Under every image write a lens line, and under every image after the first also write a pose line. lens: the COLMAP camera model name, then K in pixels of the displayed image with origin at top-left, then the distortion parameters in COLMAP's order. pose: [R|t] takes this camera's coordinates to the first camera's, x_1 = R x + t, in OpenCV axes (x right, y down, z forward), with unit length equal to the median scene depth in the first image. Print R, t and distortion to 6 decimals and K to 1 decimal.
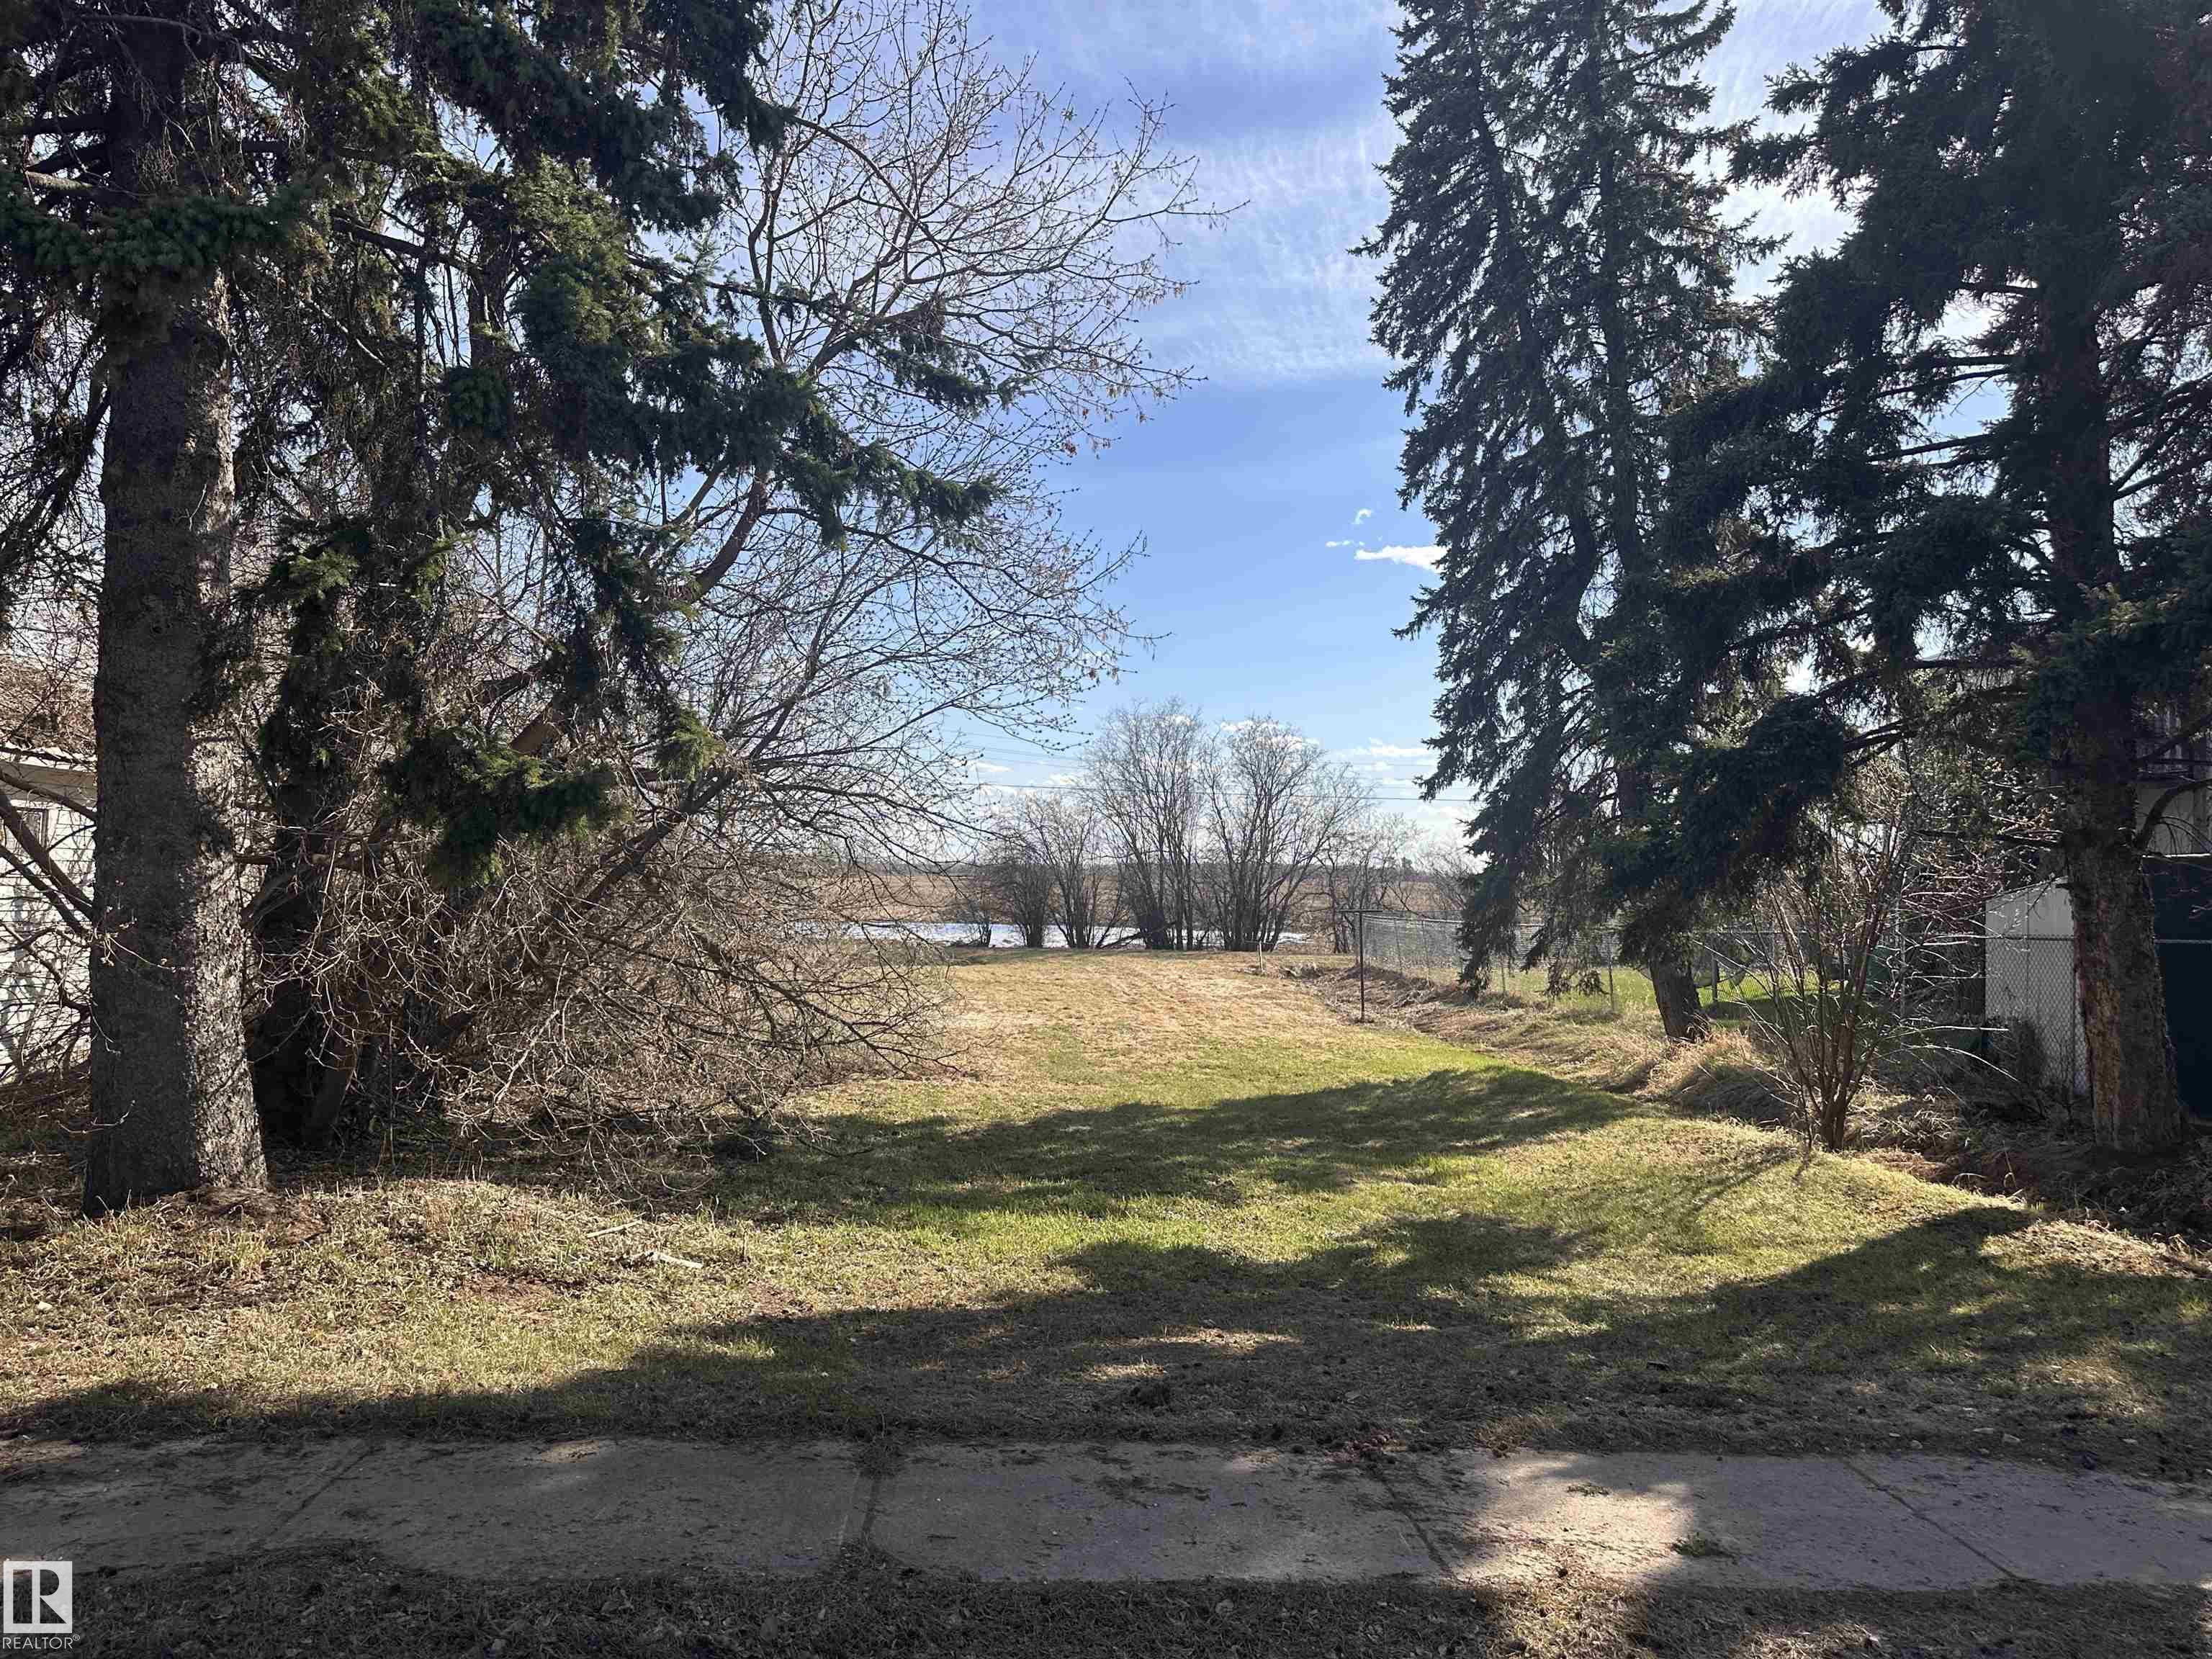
lens RADIAL K [[1542.8, 0, 1106.0], [0, 1542.8, 829.5], [0, 0, 1]] dist [0.056809, -0.085154]
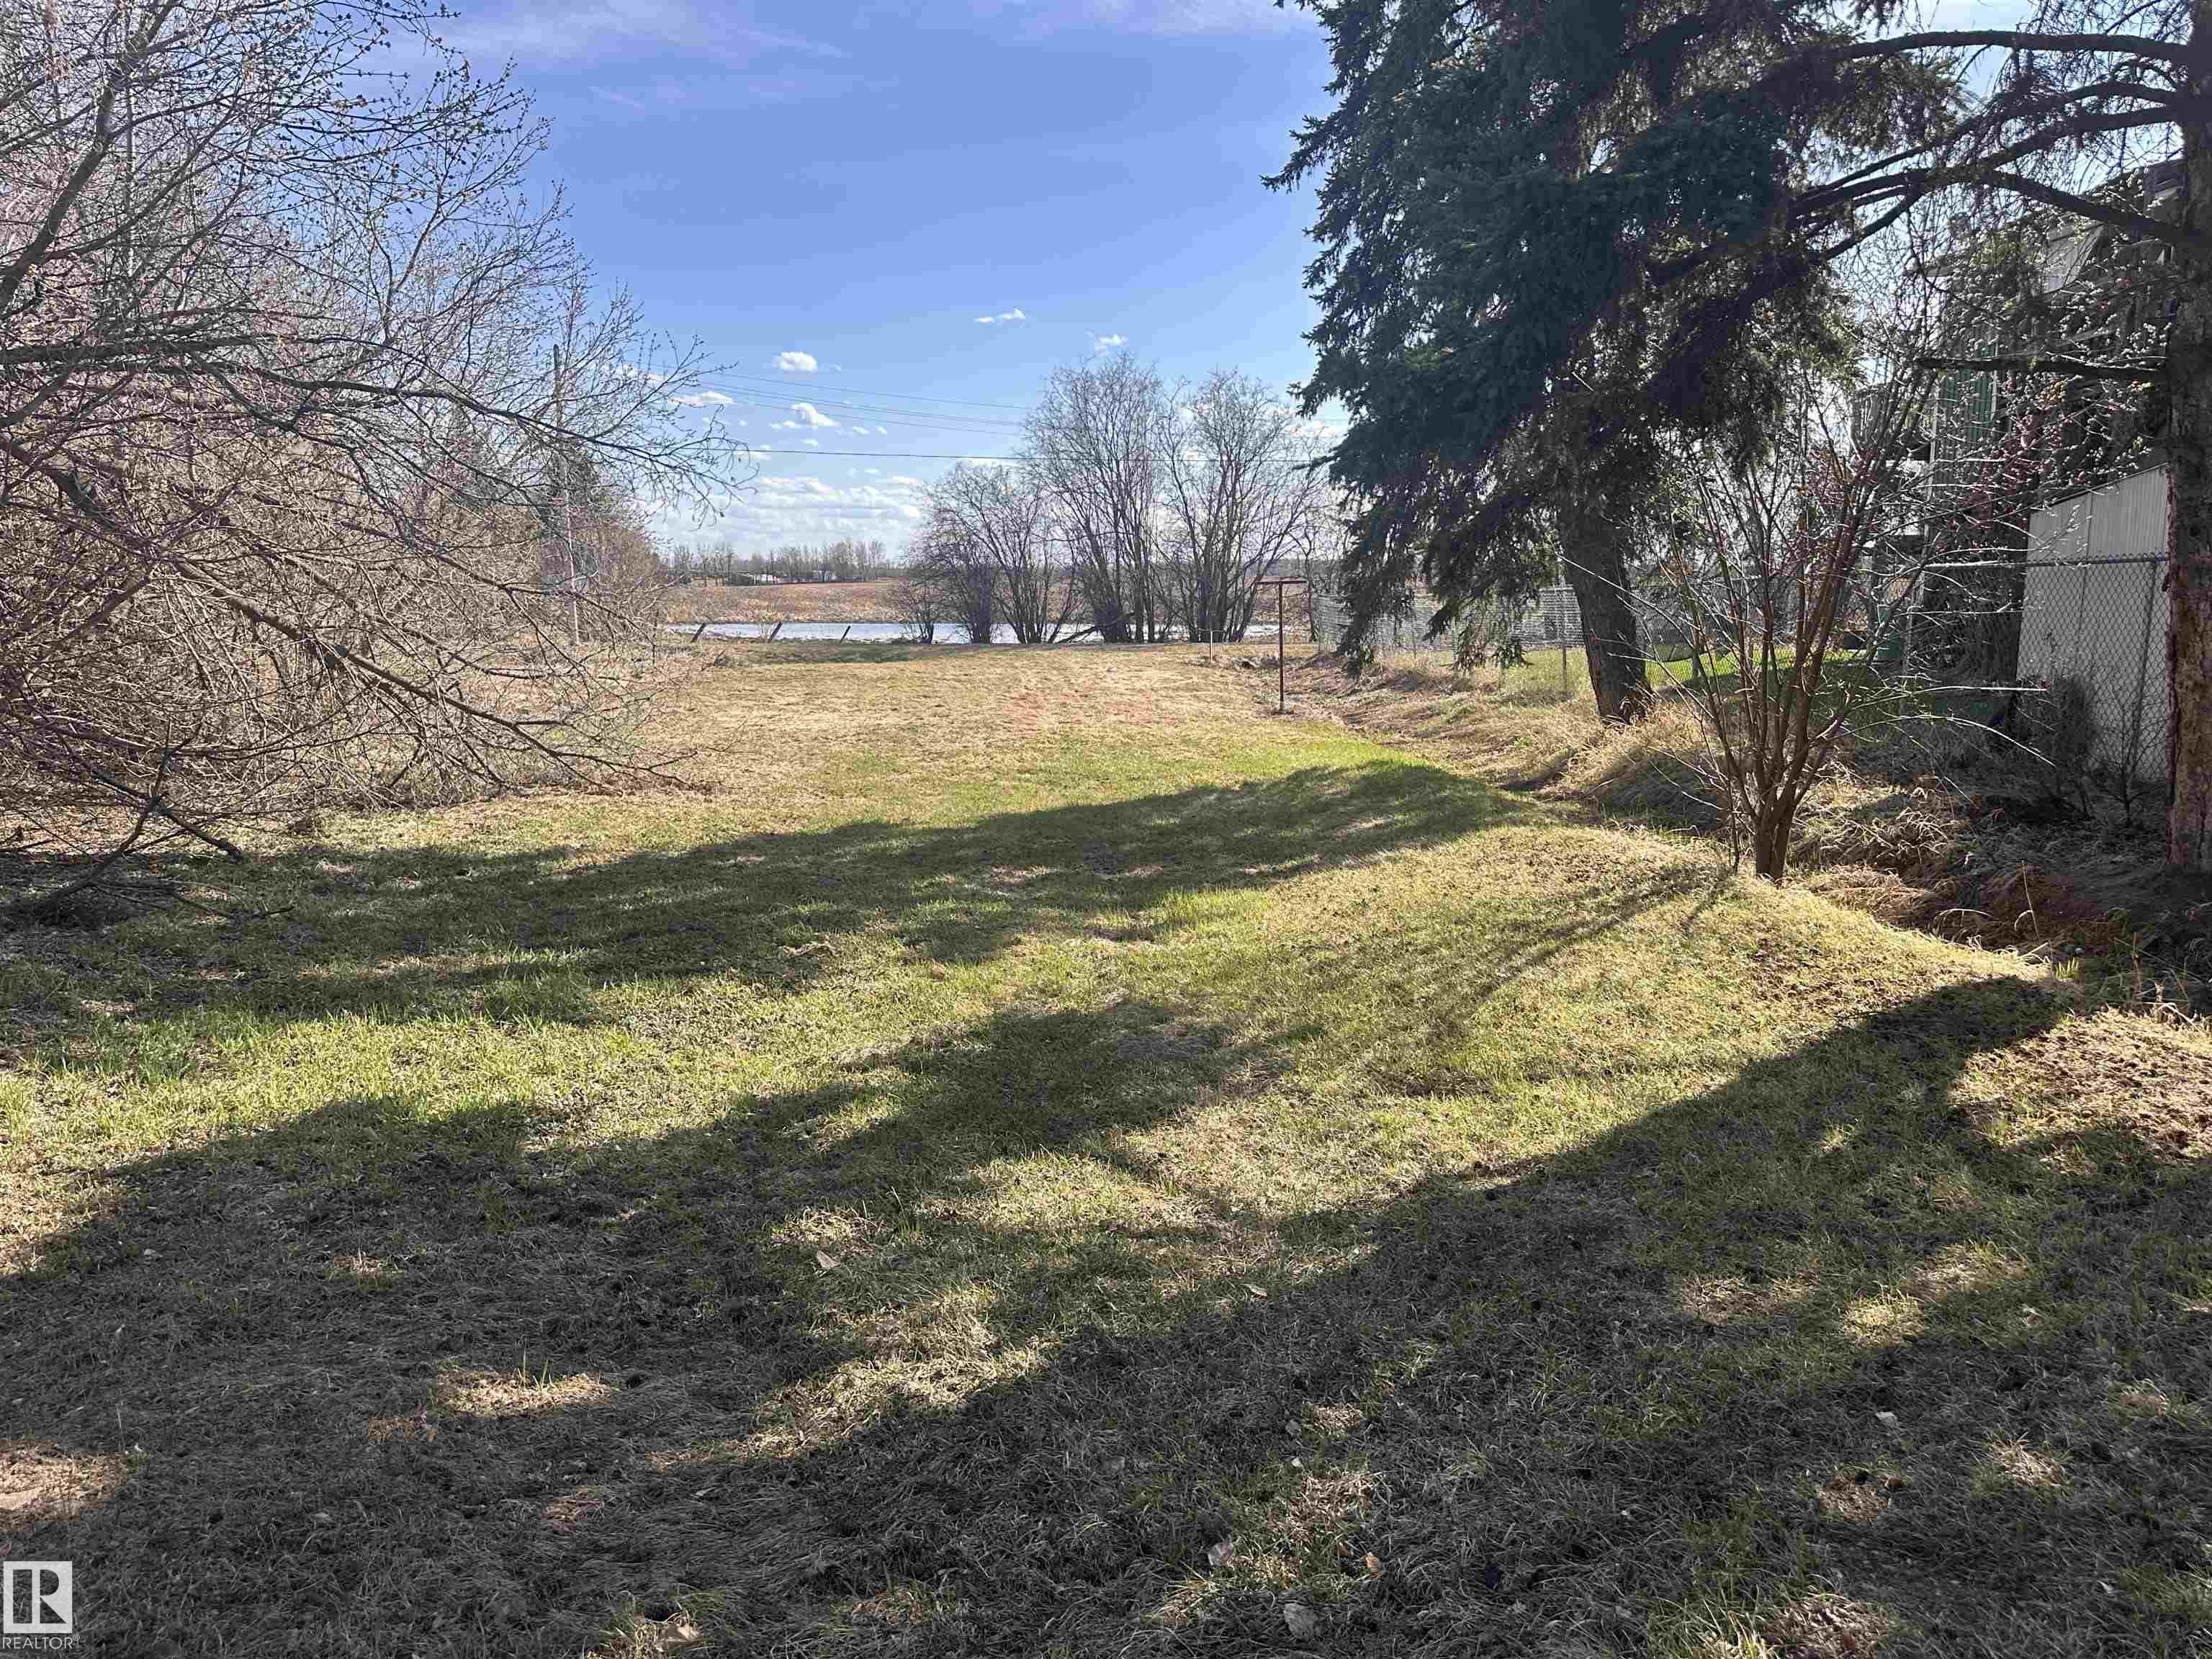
lens RADIAL K [[1559.6, 0, 1115.5], [0, 1559.6, 826.0], [0, 0, 1]] dist [0.156697, -0.311490]
pose [[0.999686, -0.022944, -0.010025, 0.135679], [0.024413, 0.982098, 0.186783, 0.036834], [0.005560, -0.186969, 0.982350, 0.232392]]
